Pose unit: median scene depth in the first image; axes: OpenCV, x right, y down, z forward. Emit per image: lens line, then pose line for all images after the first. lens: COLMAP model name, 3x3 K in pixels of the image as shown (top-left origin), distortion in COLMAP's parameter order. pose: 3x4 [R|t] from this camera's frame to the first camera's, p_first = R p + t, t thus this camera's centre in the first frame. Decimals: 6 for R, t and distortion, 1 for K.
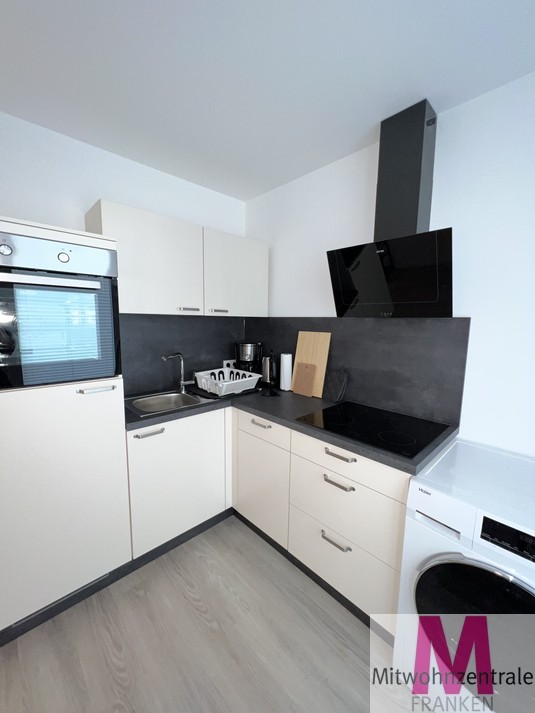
lens RADIAL K [[284.5, 0, 267.4], [0, 284.5, 357.7], [0, 0, 1]] dist [0.000874, -0.000209]
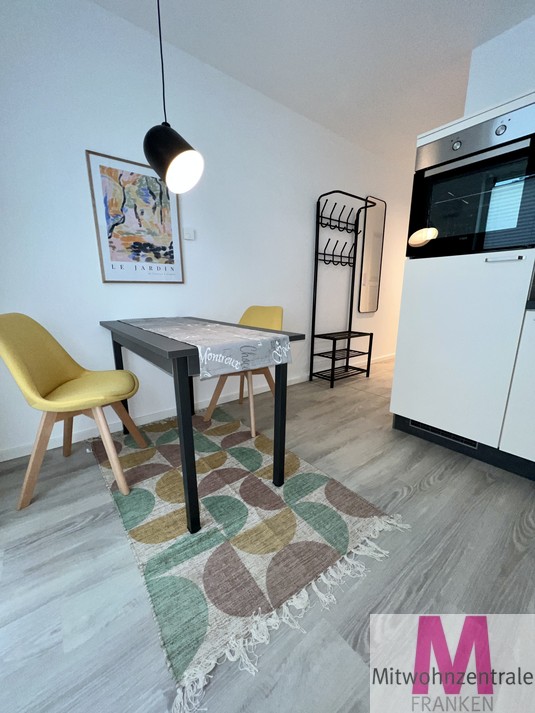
lens RADIAL K [[284.5, 0, 267.1], [0, 284.5, 356.9], [0, 0, 1]] dist [0.000874, -0.000209]
pose [[-0.093474, 0.202712, -0.974767, 0.478302], [-0.132216, 0.967855, 0.213953, 0.293193], [0.986804, 0.148878, -0.063667, 0.228502]]
